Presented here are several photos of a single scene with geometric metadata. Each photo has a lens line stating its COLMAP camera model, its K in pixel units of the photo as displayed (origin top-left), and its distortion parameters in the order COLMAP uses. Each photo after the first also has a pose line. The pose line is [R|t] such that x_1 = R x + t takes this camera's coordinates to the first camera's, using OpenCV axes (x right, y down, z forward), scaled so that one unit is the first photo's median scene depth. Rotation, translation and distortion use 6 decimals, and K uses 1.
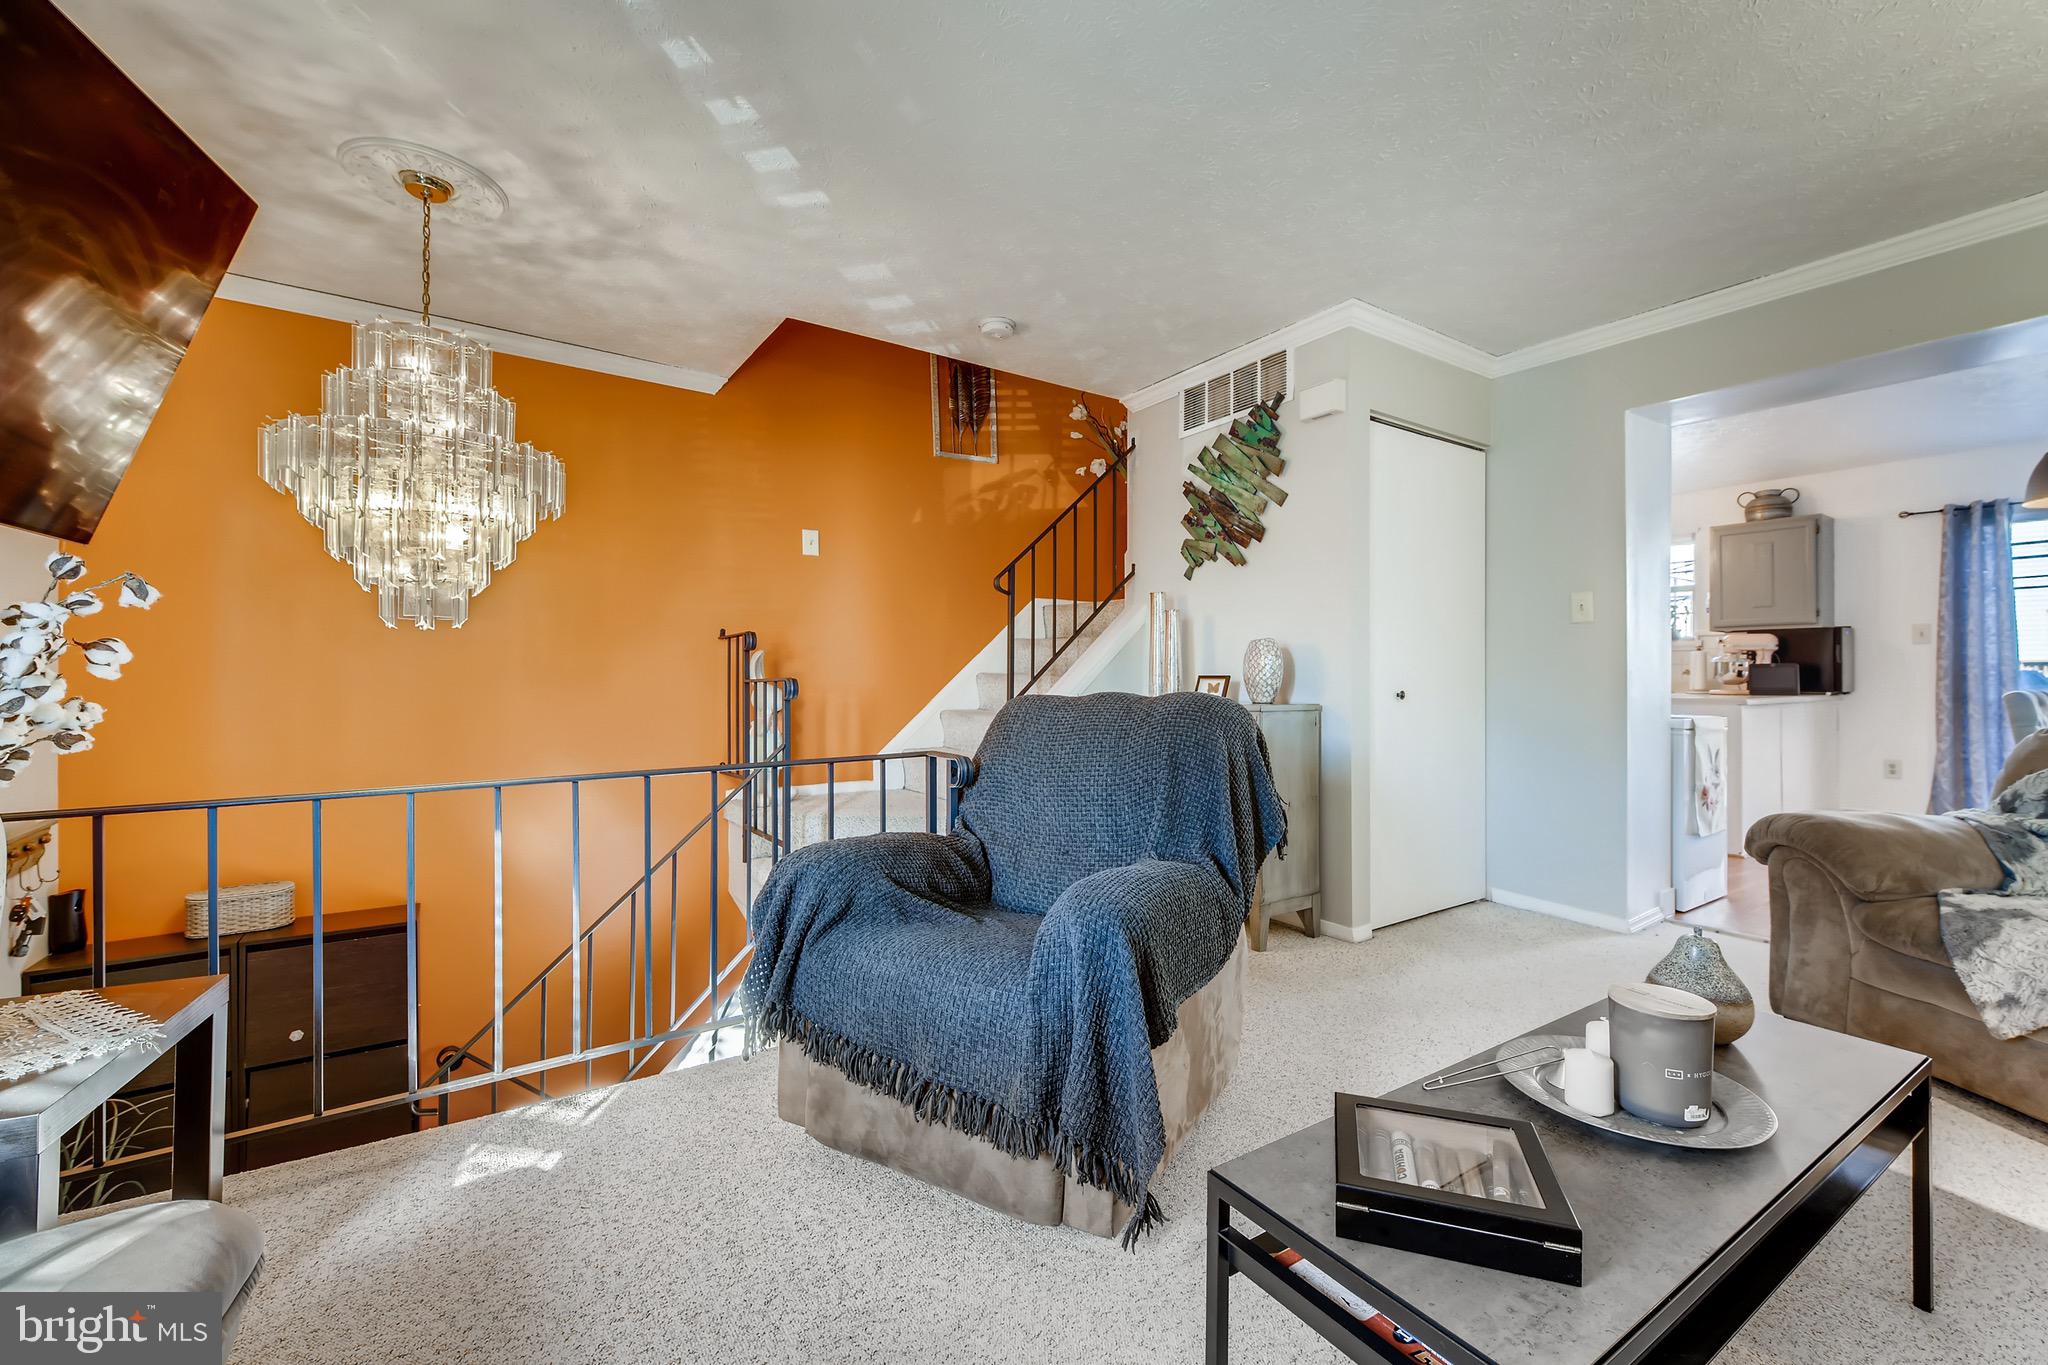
lens RADIAL K [[830.8, 0, 1044.9], [0, 830.8, 676.9], [0, 0, 1]] dist [0.008558, -0.004001]
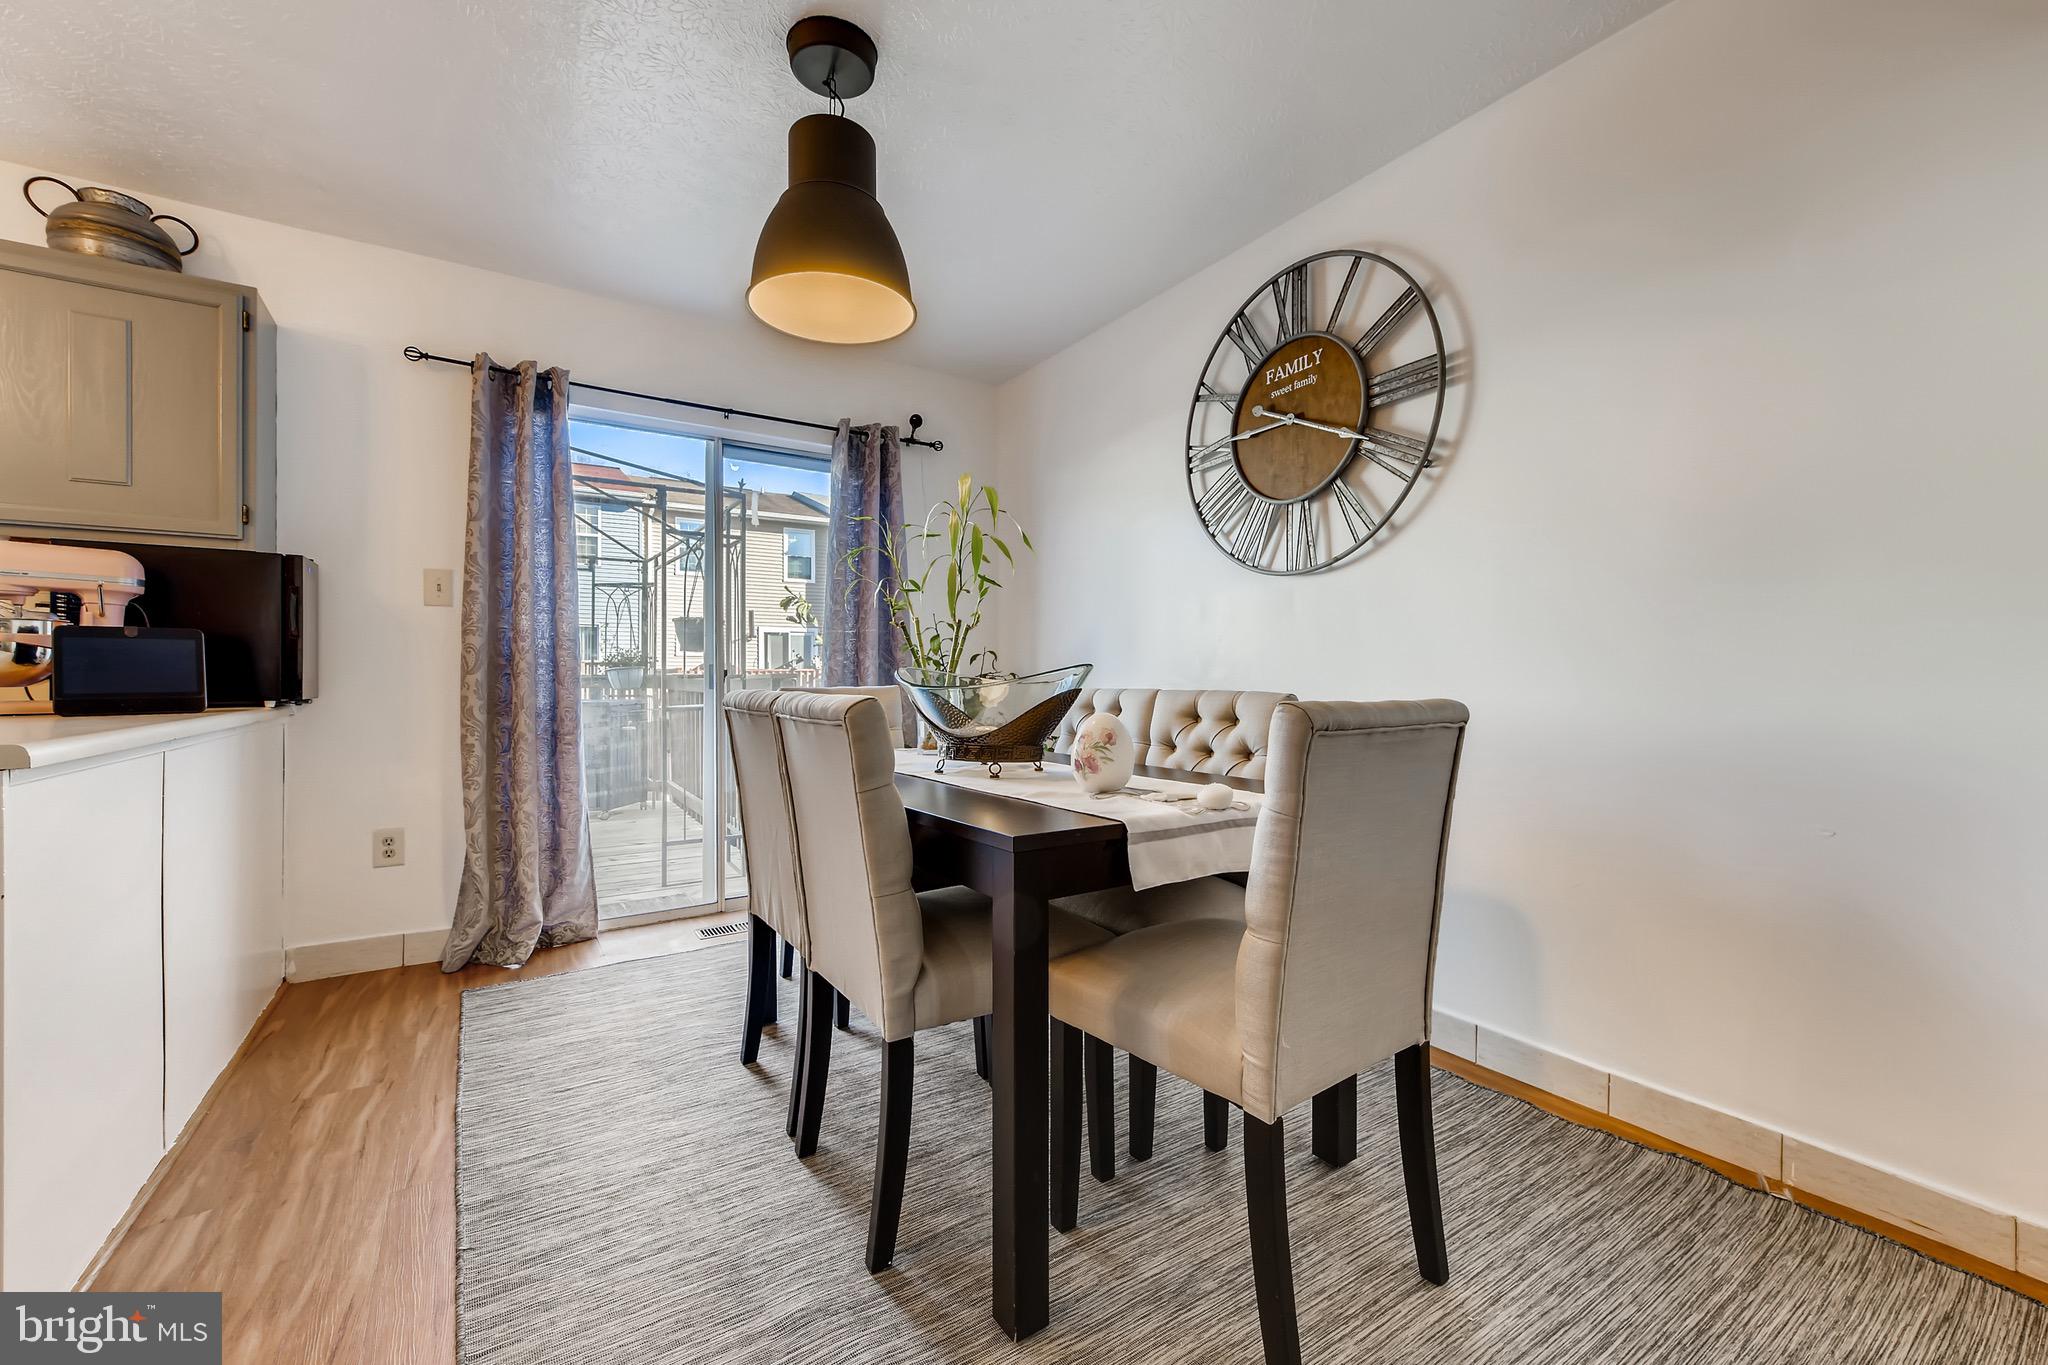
lens RADIAL K [[830.8, 0, 1027.0], [0, 830.8, 679.3], [0, 0, 1]] dist [0.008558, -0.004001]
pose [[0.021430, -0.002441, 0.999767, 0.819863], [-0.001733, 0.999995, 0.002479, 0.008974], [-0.999769, -0.001786, 0.021426, 0.954068]]
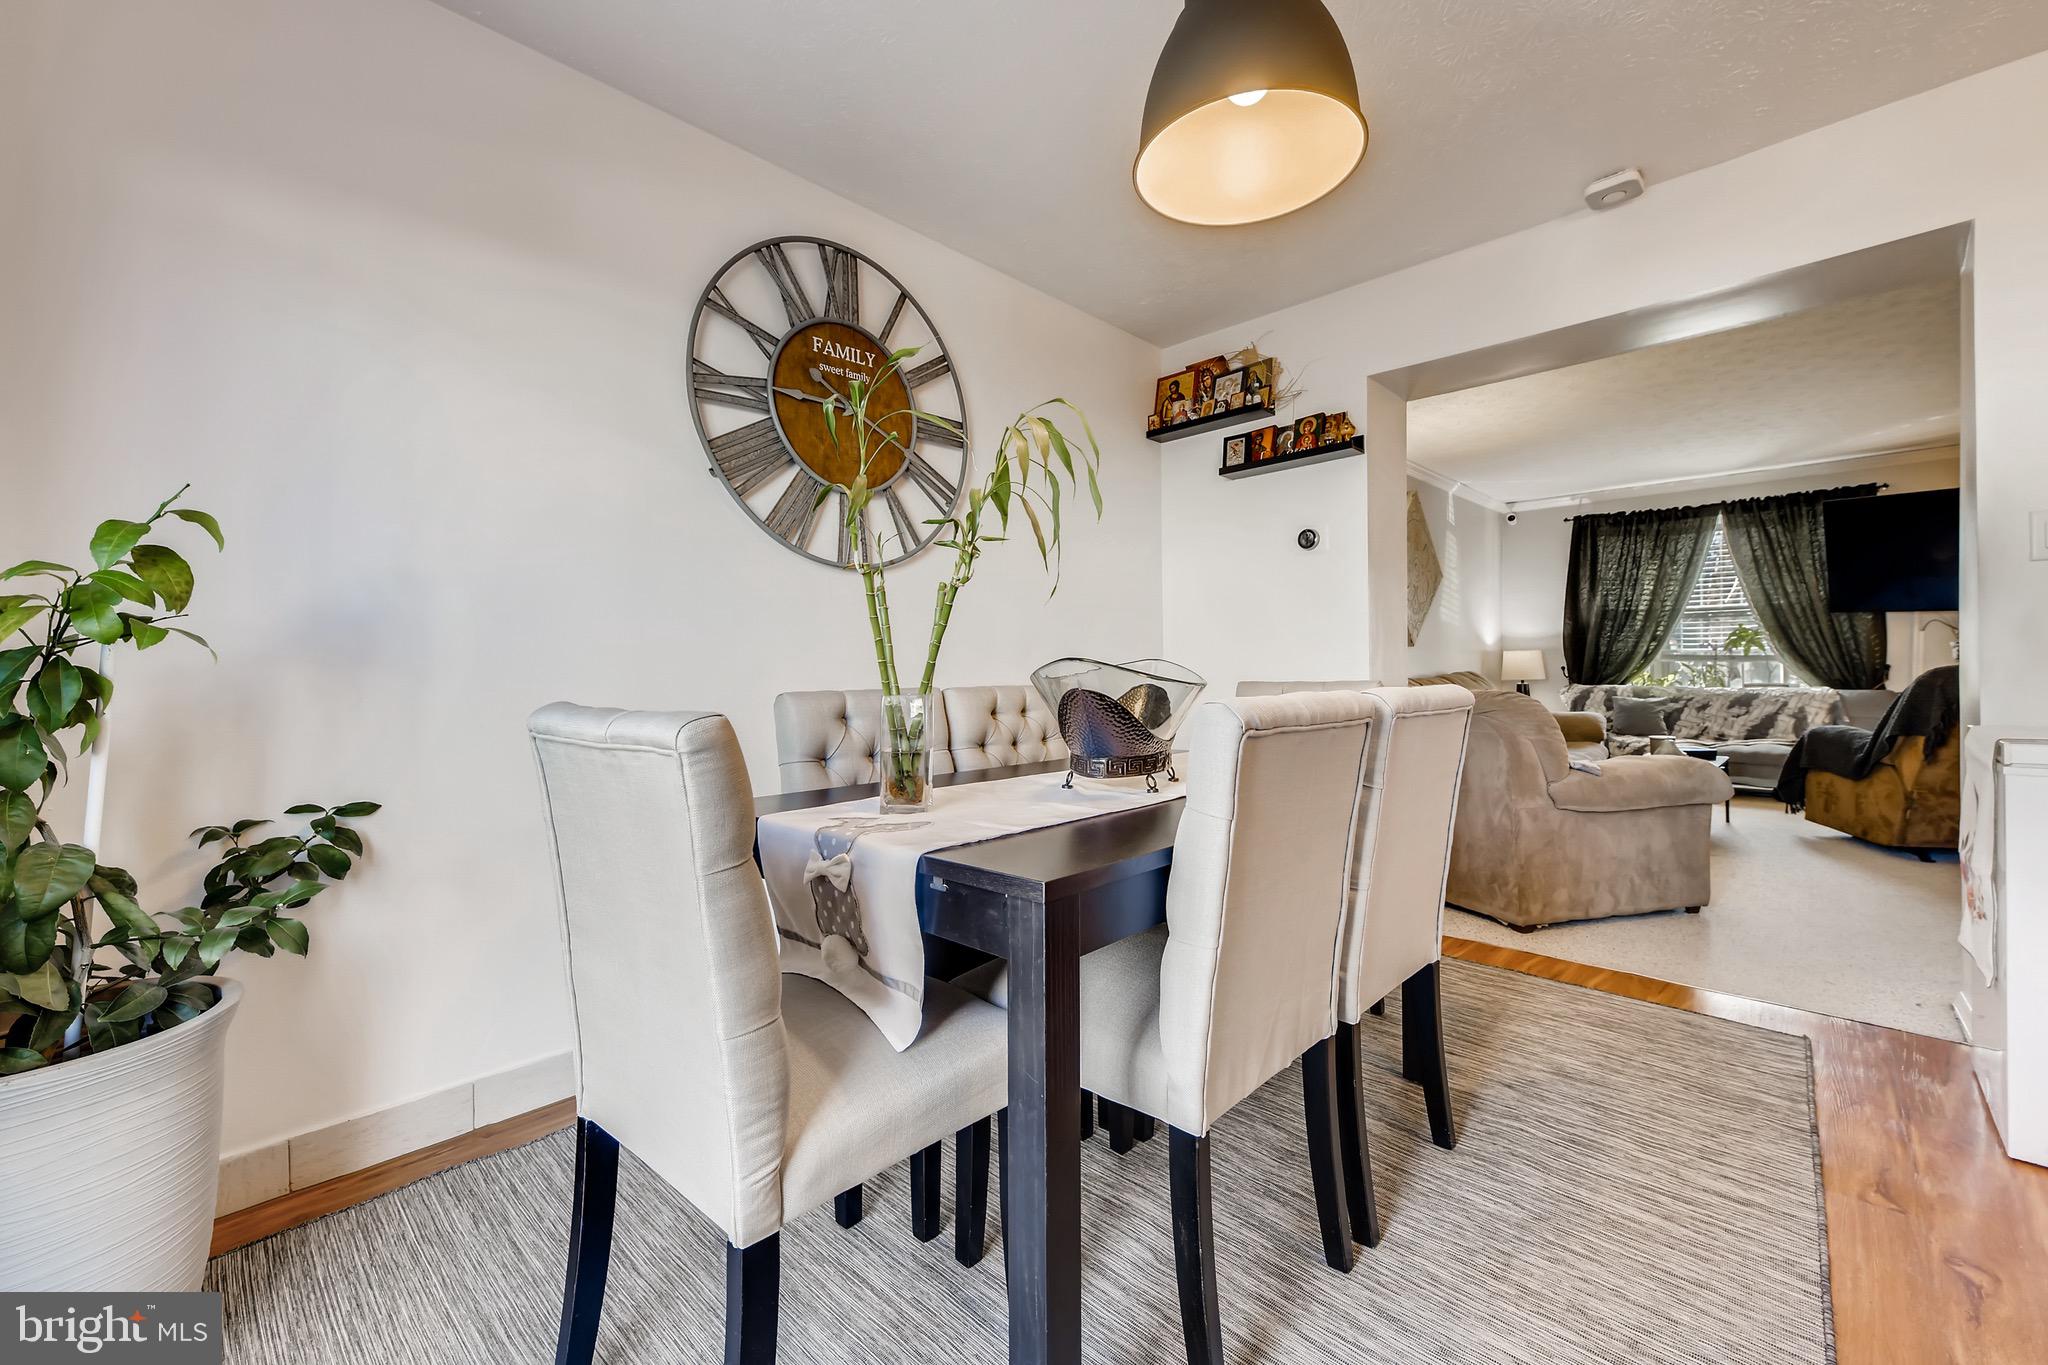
lens RADIAL K [[830.8, 0, 1028.1], [0, 830.8, 669.3], [0, 0, 1]] dist [0.008558, -0.004001]
pose [[-0.980123, 0.008957, -0.198186, 1.564322], [0.009600, 0.999951, -0.002283, 0.008423], [0.198156, -0.004141, -0.980162, 1.472163]]
